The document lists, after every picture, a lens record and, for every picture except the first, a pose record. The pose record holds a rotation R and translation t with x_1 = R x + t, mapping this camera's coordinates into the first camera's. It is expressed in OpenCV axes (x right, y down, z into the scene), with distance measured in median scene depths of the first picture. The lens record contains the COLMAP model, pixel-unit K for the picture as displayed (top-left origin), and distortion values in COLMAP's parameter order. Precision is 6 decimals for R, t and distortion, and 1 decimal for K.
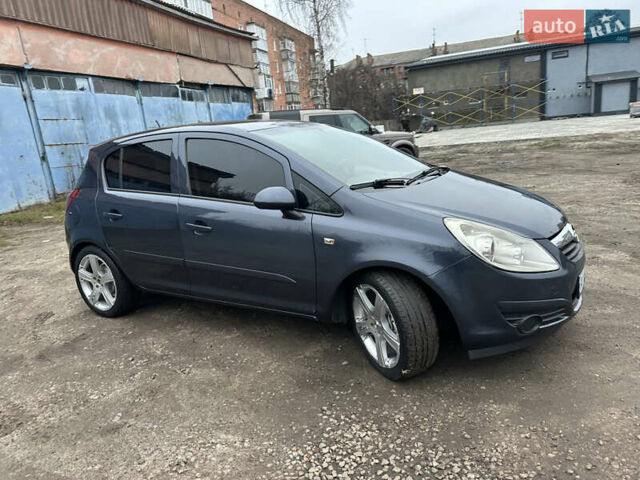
lens RADIAL K [[450.3, 0, 316.5], [0, 450.3, 242.3], [0, 0, 1]] dist [0.038795, -0.047455]
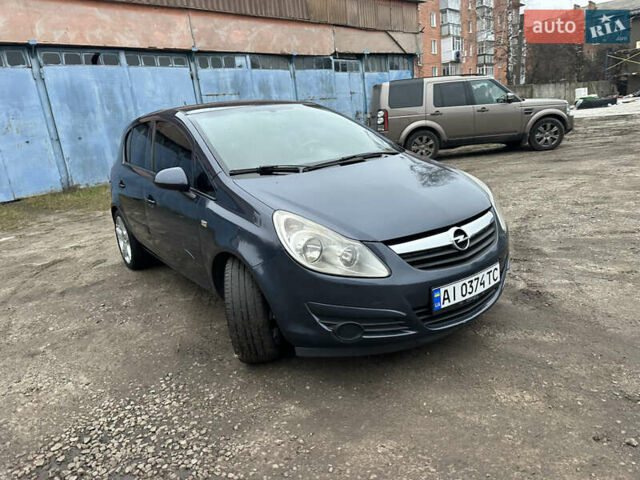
lens RADIAL K [[451.8, 0, 316.4], [0, 451.8, 241.5], [0, 0, 1]] dist [0.030782, -0.035489]
pose [[0.917456, 0.101321, -0.384720, 0.096072], [-0.075926, 0.993844, 0.080678, -0.009249], [0.390526, -0.044808, 0.919501, 0.017607]]
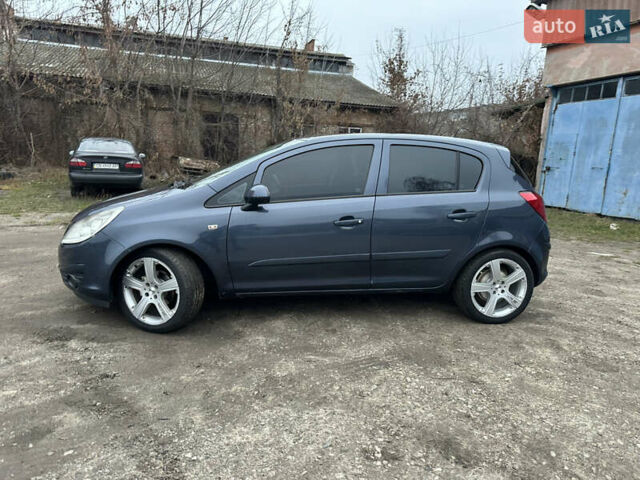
lens RADIAL K [[450.3, 0, 316.5], [0, 450.3, 242.3], [0, 0, 1]] dist [0.038795, -0.047455]
pose [[-0.766273, 0.173475, -0.618654, 0.130795], [-0.124733, 0.904380, 0.408091, -0.095746], [0.630292, 0.389876, -0.671364, 0.365390]]
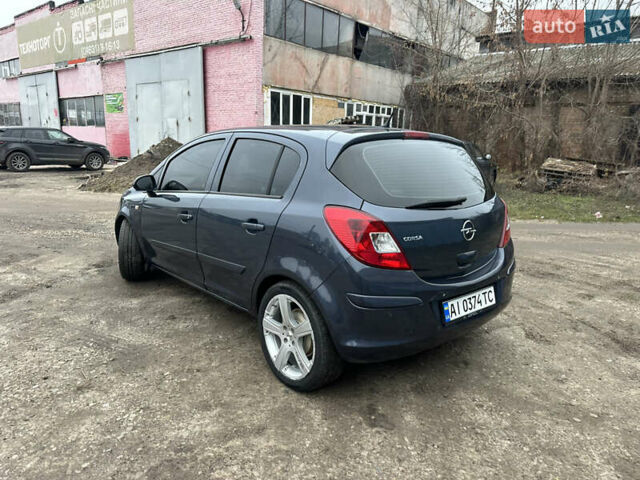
lens RADIAL K [[450.3, 0, 316.5], [0, 450.3, 242.3], [0, 0, 1]] dist [0.038795, -0.047455]
pose [[-0.945224, -0.005045, 0.326383, -0.108340], [0.132453, 0.907937, 0.397626, -0.087103], [-0.298342, 0.419076, -0.857536, 0.395394]]
